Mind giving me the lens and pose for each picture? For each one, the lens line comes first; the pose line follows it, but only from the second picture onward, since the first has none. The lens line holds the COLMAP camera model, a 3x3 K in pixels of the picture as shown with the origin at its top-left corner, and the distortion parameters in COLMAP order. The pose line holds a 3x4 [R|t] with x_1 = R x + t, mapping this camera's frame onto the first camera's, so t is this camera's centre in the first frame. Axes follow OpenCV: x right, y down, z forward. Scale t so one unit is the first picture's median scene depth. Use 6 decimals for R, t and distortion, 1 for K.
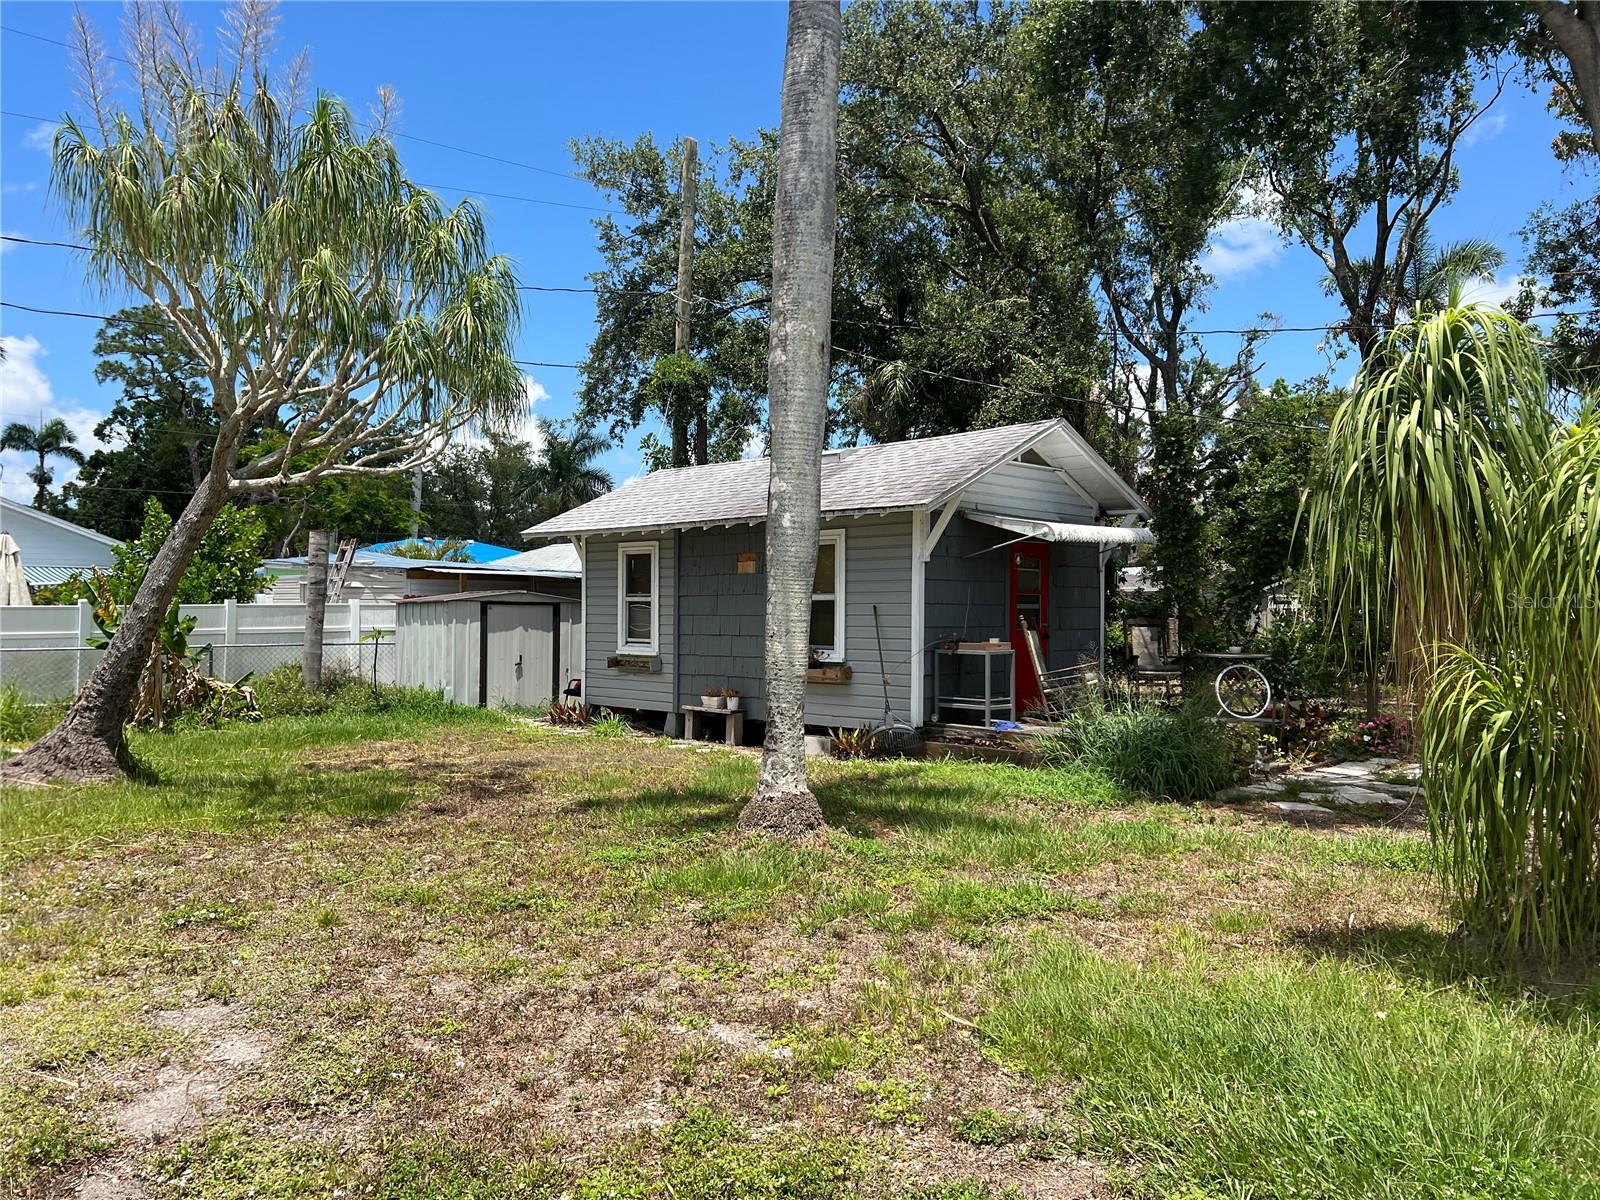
lens RADIAL K [[1221.2, 0, 813.2], [0, 1221.2, 598.3], [0, 0, 1]] dist [0.046650, -0.021609]
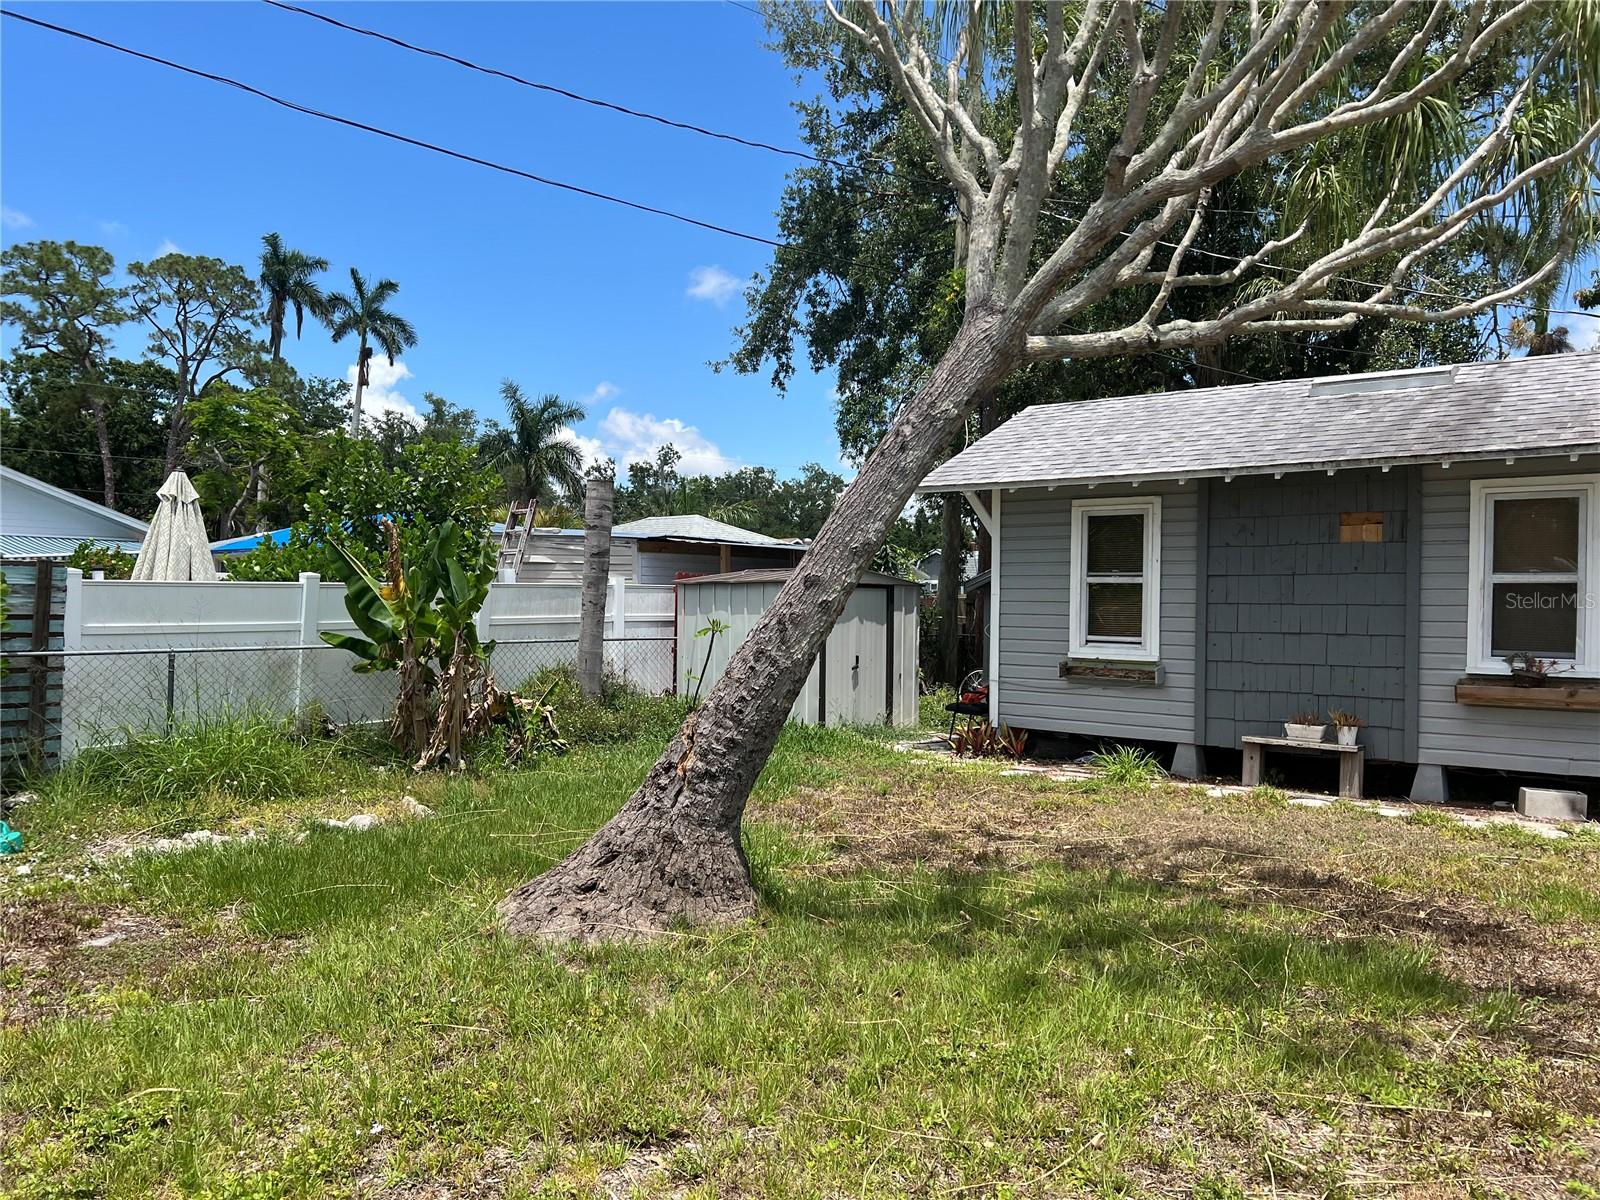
lens RADIAL K [[1221.2, 0, 788.9], [0, 1221.2, 600.9], [0, 0, 1]] dist [0.046650, -0.021609]
pose [[0.995596, 0.007768, 0.093424, -0.394209], [-0.008903, 0.999892, 0.011733, 0.006027], [-0.093323, -0.012513, 0.995557, 0.318670]]
